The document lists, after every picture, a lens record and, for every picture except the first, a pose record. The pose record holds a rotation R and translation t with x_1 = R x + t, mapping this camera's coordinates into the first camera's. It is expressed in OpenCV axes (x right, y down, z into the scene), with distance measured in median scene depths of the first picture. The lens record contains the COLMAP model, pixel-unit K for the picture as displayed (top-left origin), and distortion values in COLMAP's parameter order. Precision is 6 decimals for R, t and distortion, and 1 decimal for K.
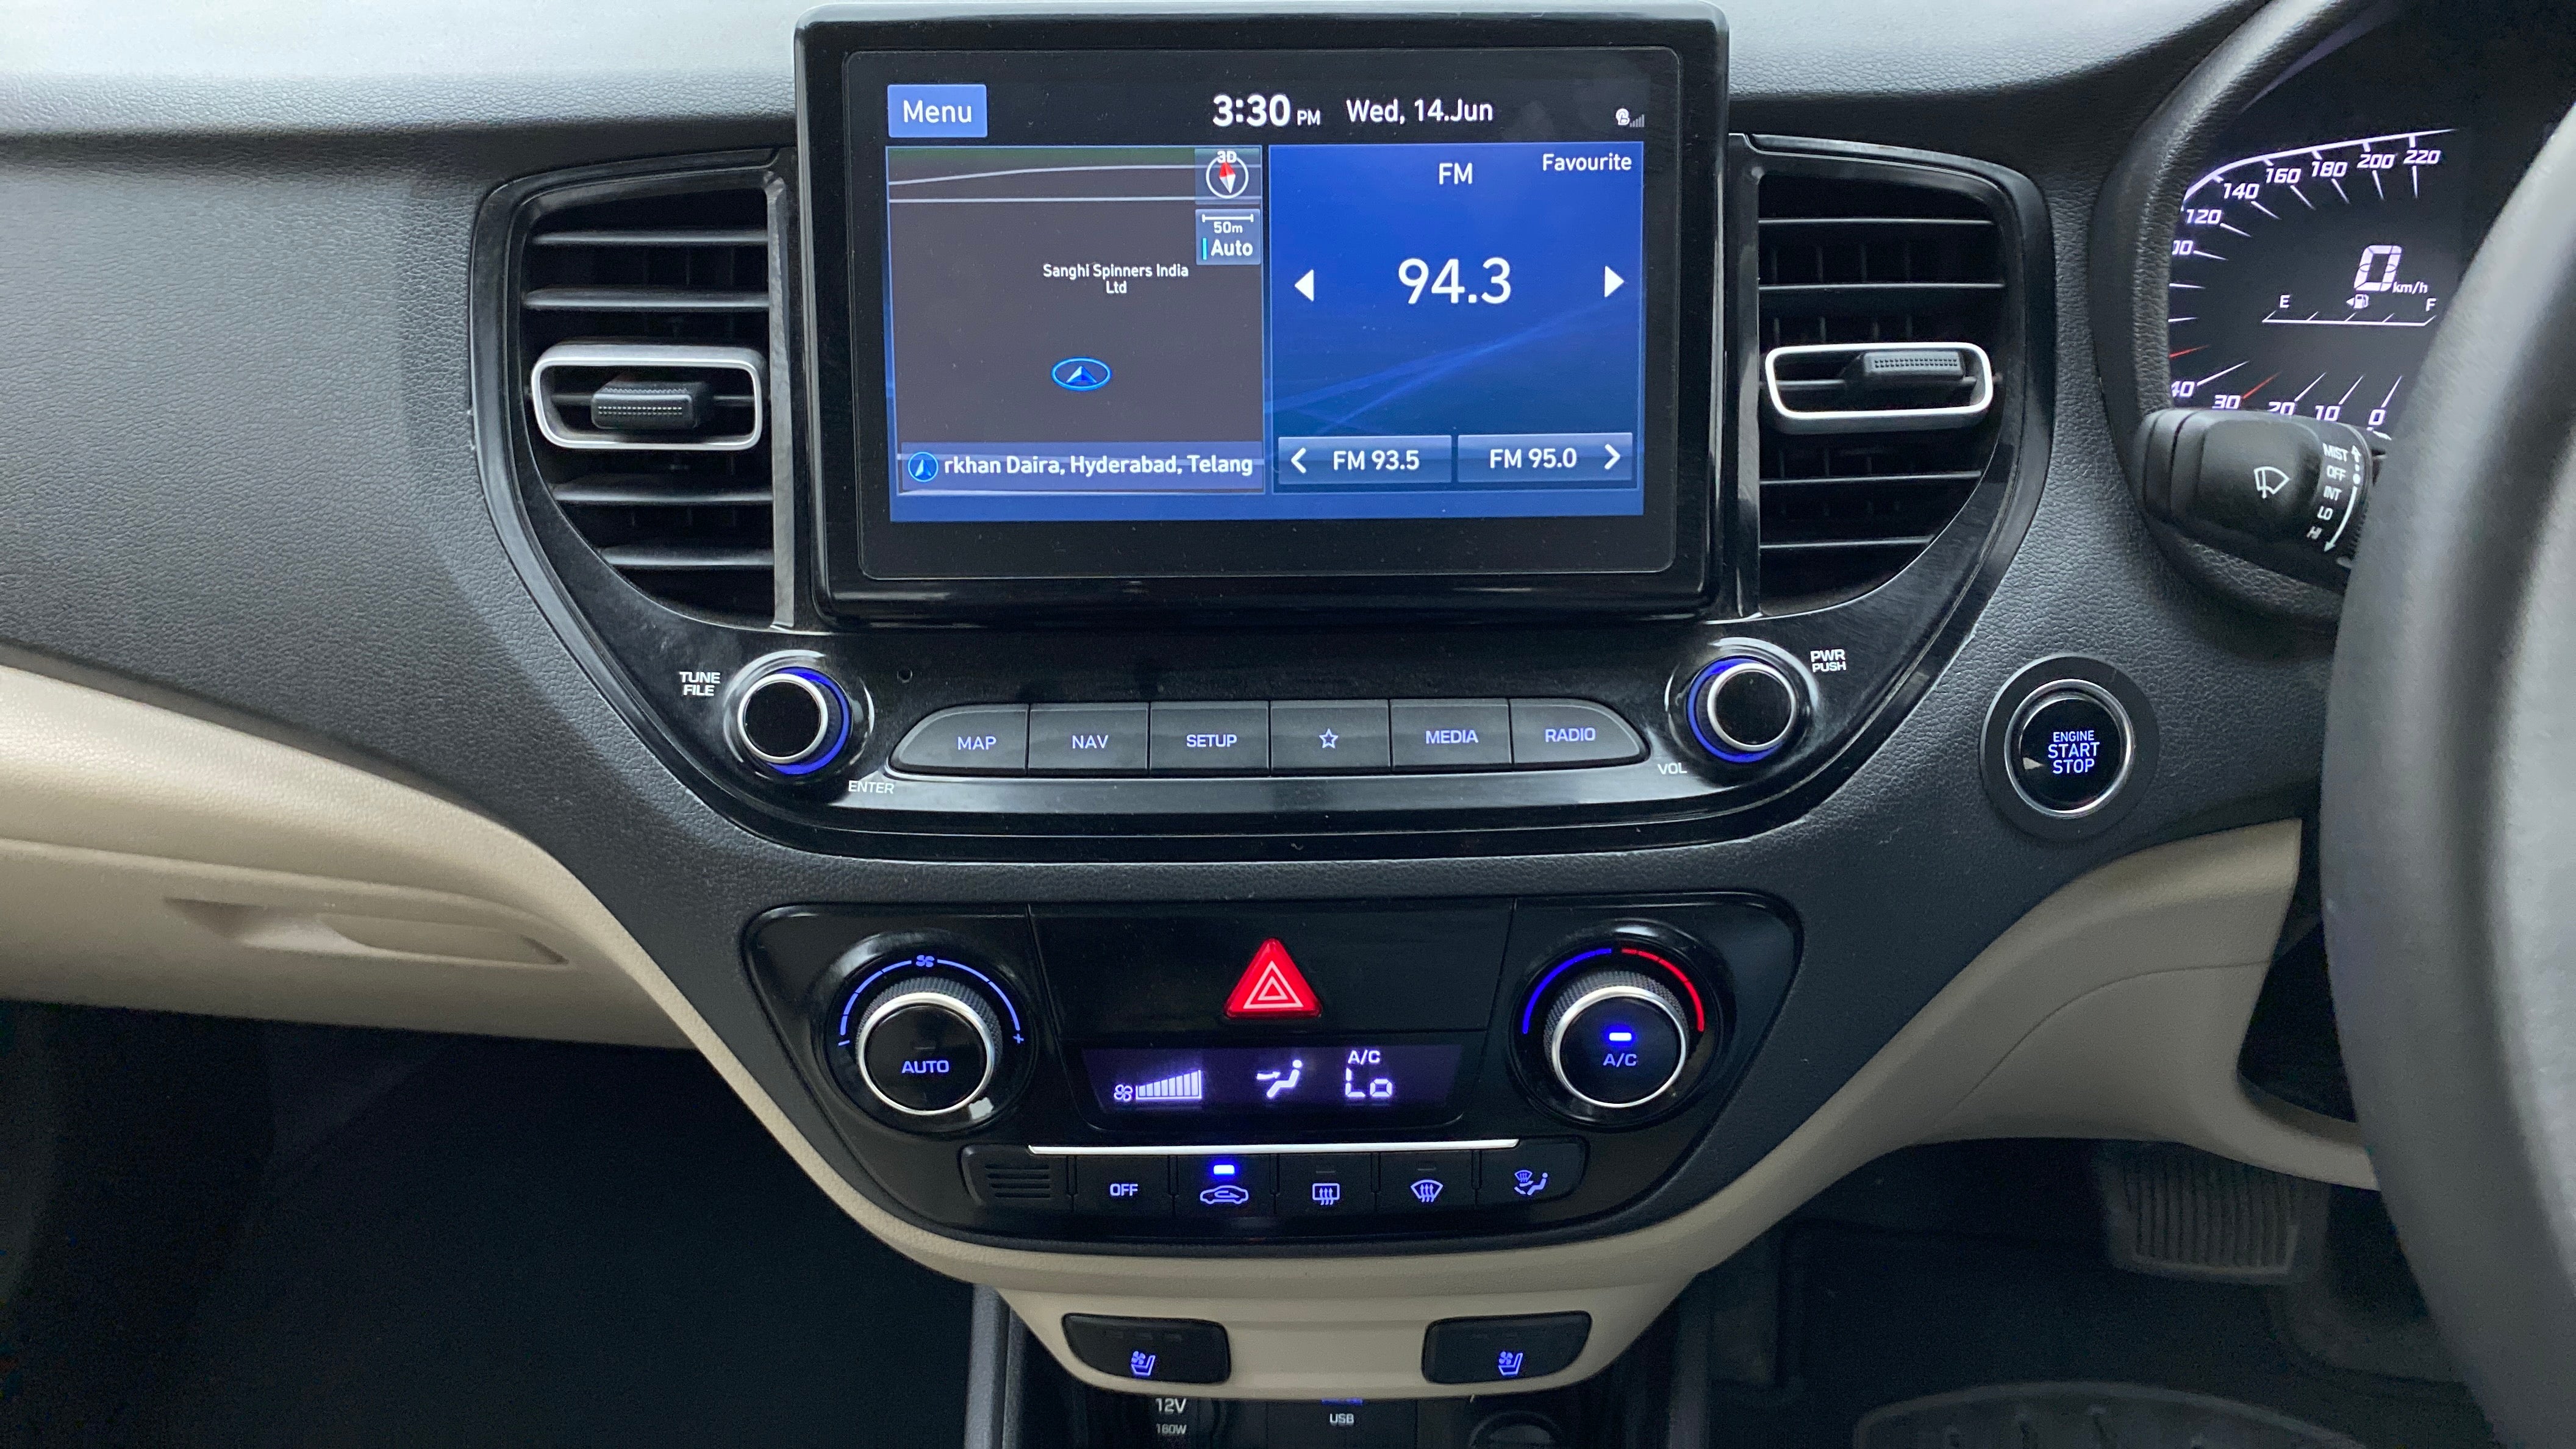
lens RADIAL K [[1914.3, 0, 1284.1], [0, 1914.3, 725.0], [0, 0, 1]] dist [-0.014385, -0.006883]
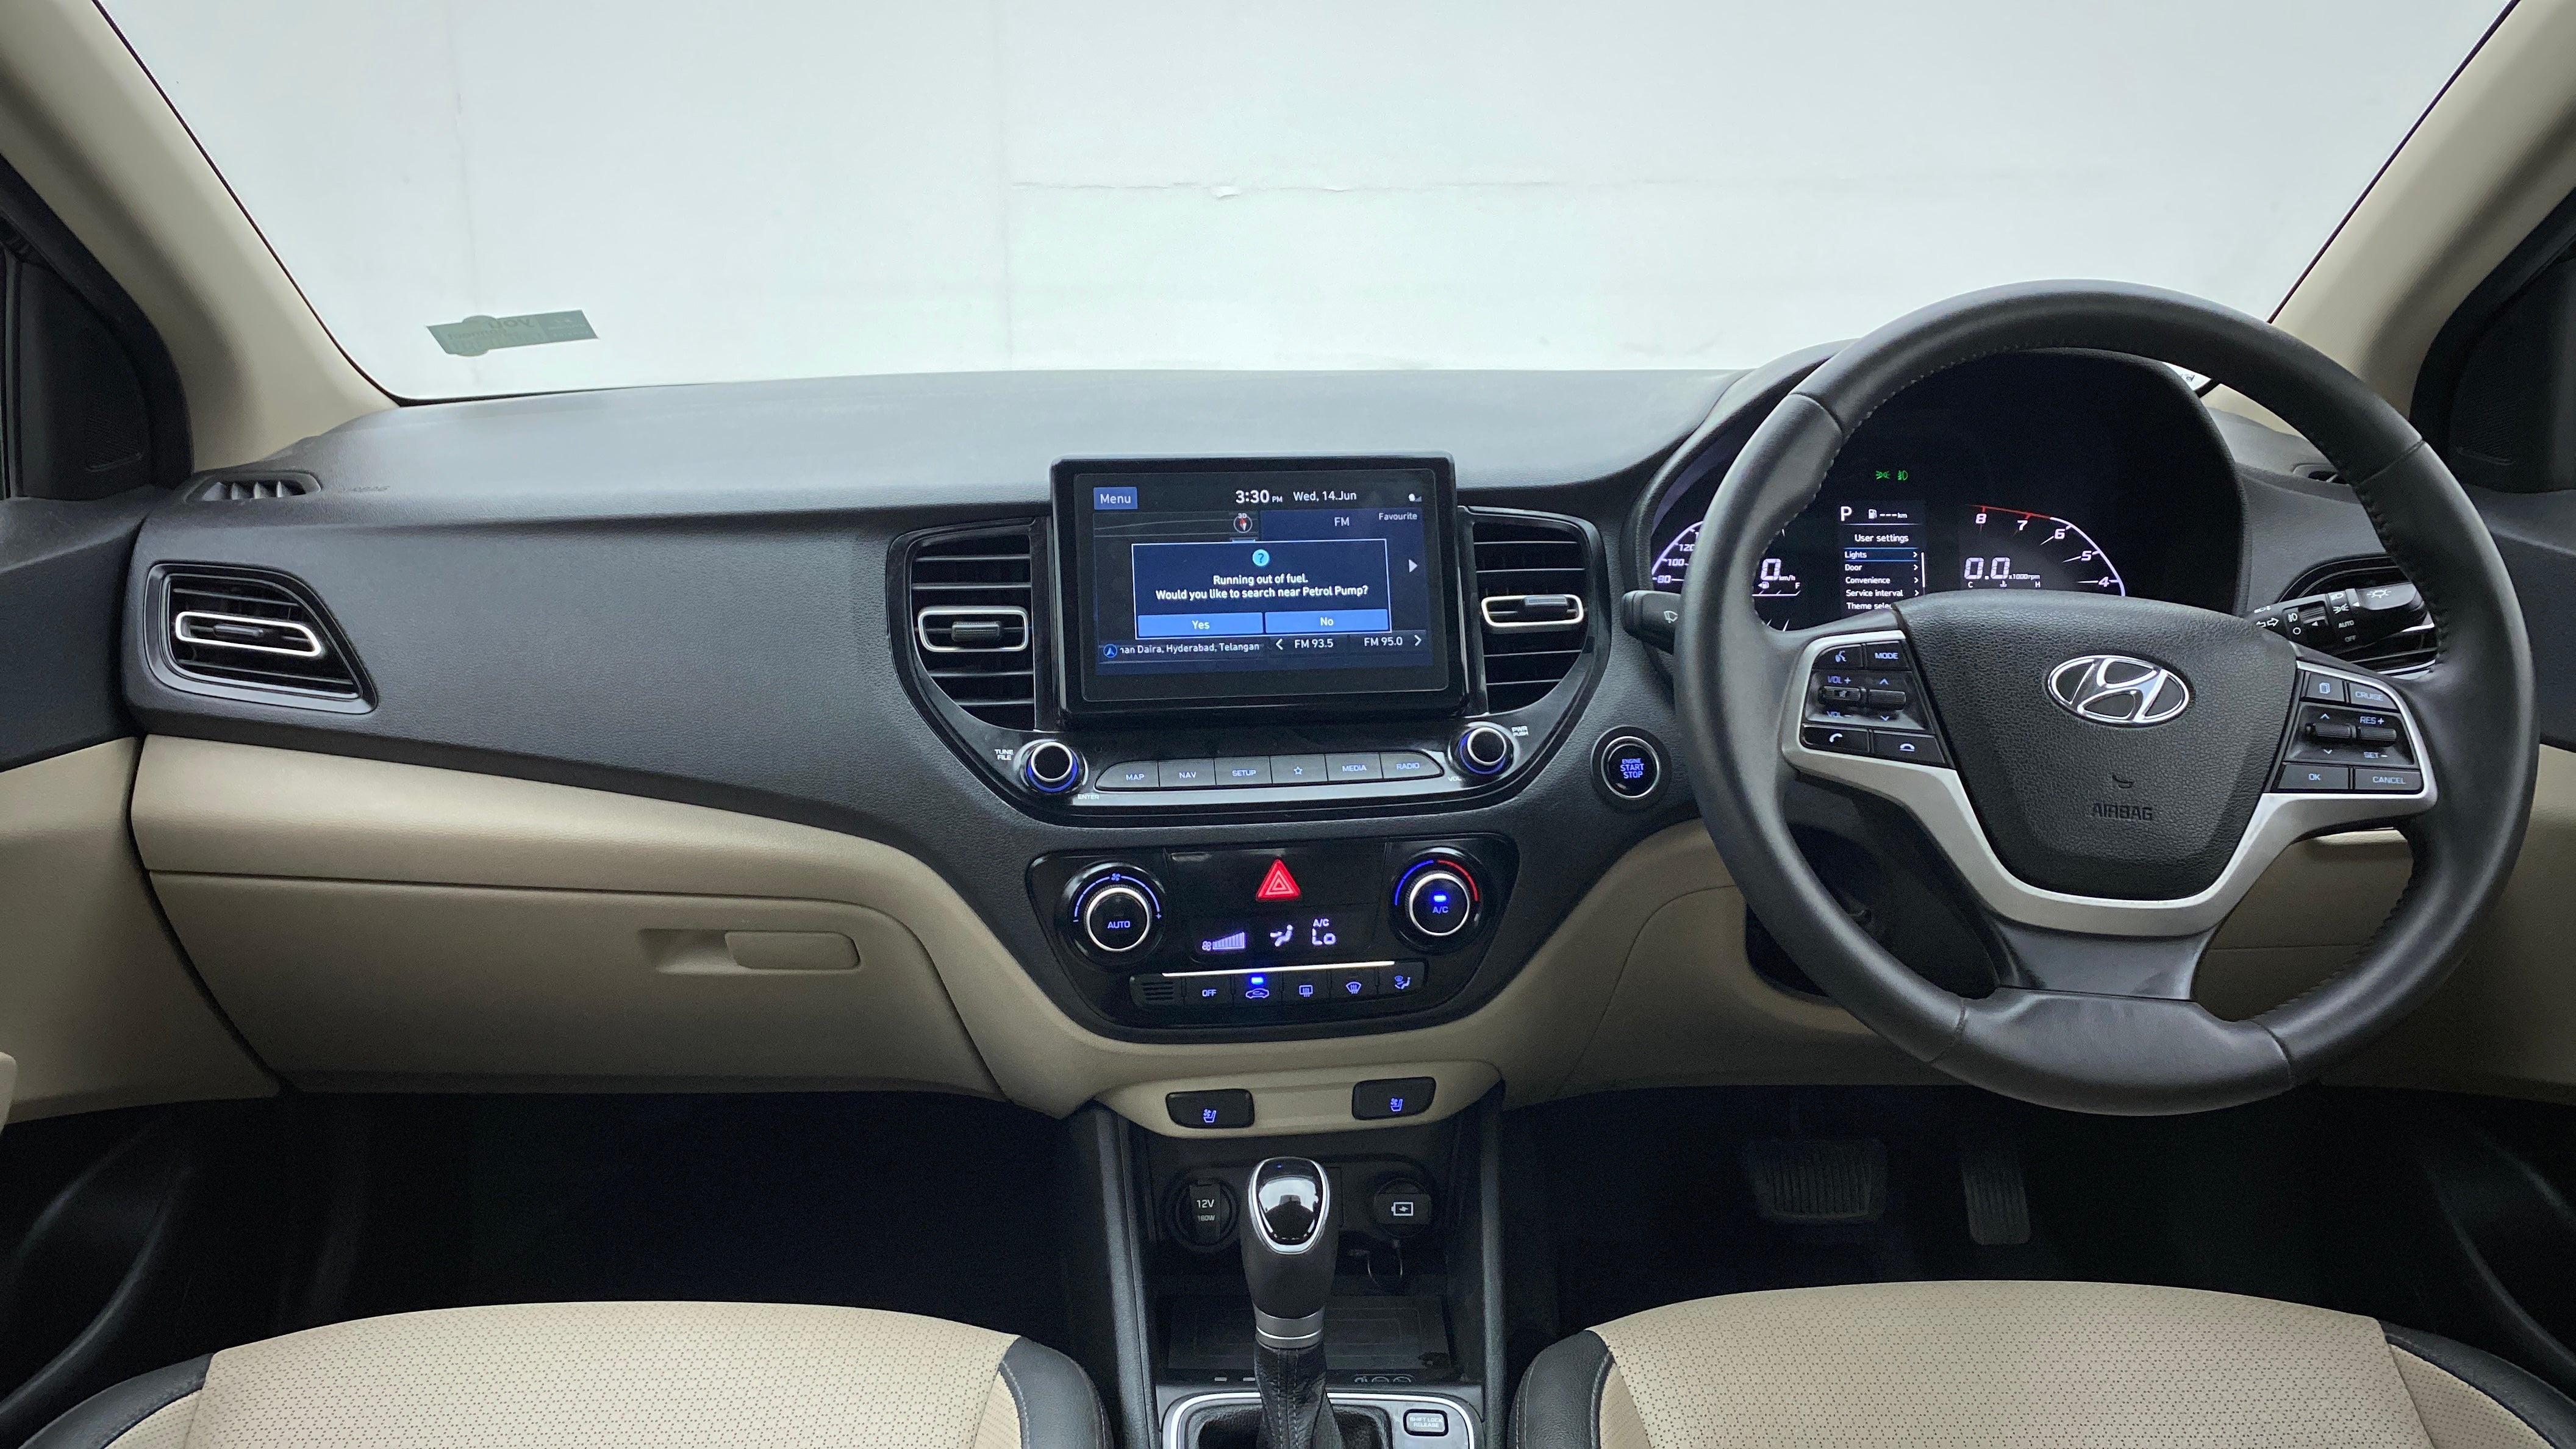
lens RADIAL K [[1914.3, 0, 1289.2], [0, 1914.3, 722.7], [0, 0, 1]] dist [-0.014385, -0.006883]
pose [[0.992471, -0.026705, 0.119534, -0.241523], [0.054346, 0.970625, -0.234378, 0.456640], [-0.109764, 0.239110, 0.964769, -1.094673]]
